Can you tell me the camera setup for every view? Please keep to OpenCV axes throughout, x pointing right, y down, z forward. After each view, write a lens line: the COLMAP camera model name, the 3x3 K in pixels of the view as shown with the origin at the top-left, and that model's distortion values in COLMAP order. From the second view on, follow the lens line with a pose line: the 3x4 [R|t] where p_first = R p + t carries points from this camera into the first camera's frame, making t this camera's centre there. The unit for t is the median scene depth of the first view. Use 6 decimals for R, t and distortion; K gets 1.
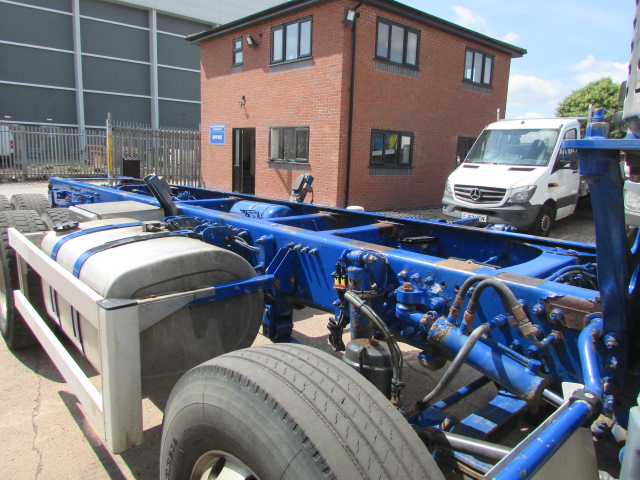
lens RADIAL K [[455.2, 0, 306.6], [0, 455.2, 236.7], [0, 0, 1]] dist [-0.008476, -0.005459]
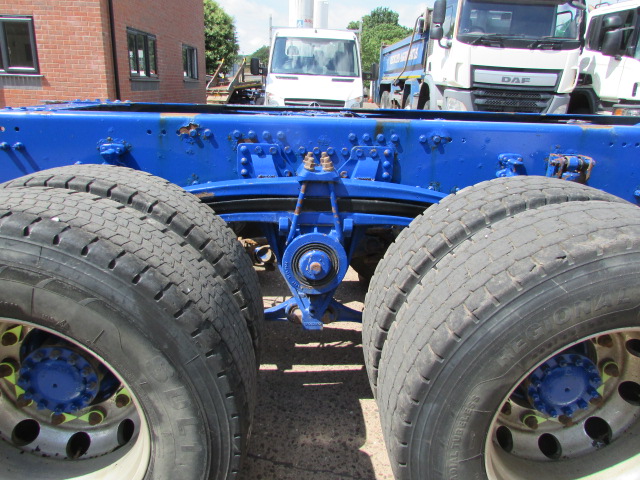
lens RADIAL K [[455.2, 0, 306.6], [0, 455.2, 236.7], [0, 0, 1]] dist [-0.008476, -0.005459]
pose [[0.634636, -0.255532, 0.729343, -0.318069], [0.126416, 0.965367, 0.228224, -0.041916], [-0.762402, -0.052639, 0.644960, 0.307492]]
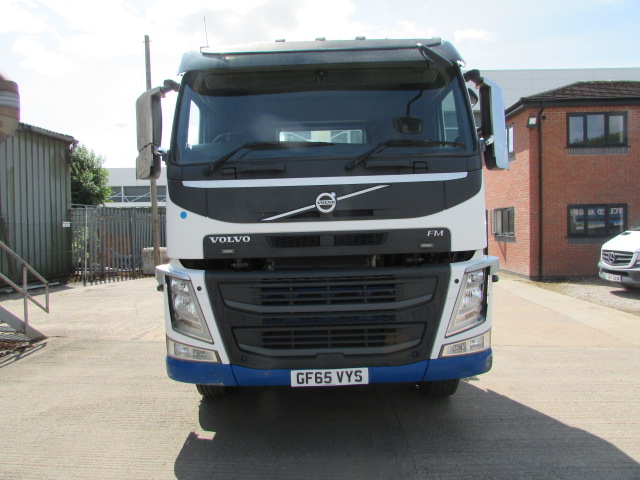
lens RADIAL K [[455.2, 0, 306.6], [0, 455.2, 236.7], [0, 0, 1]] dist [-0.008476, -0.005459]
pose [[0.741686, -0.039042, -0.669610, 0.453596], [-0.073436, 0.987577, -0.138922, 0.057453], [0.666715, 0.152209, 0.729605, -0.297444]]
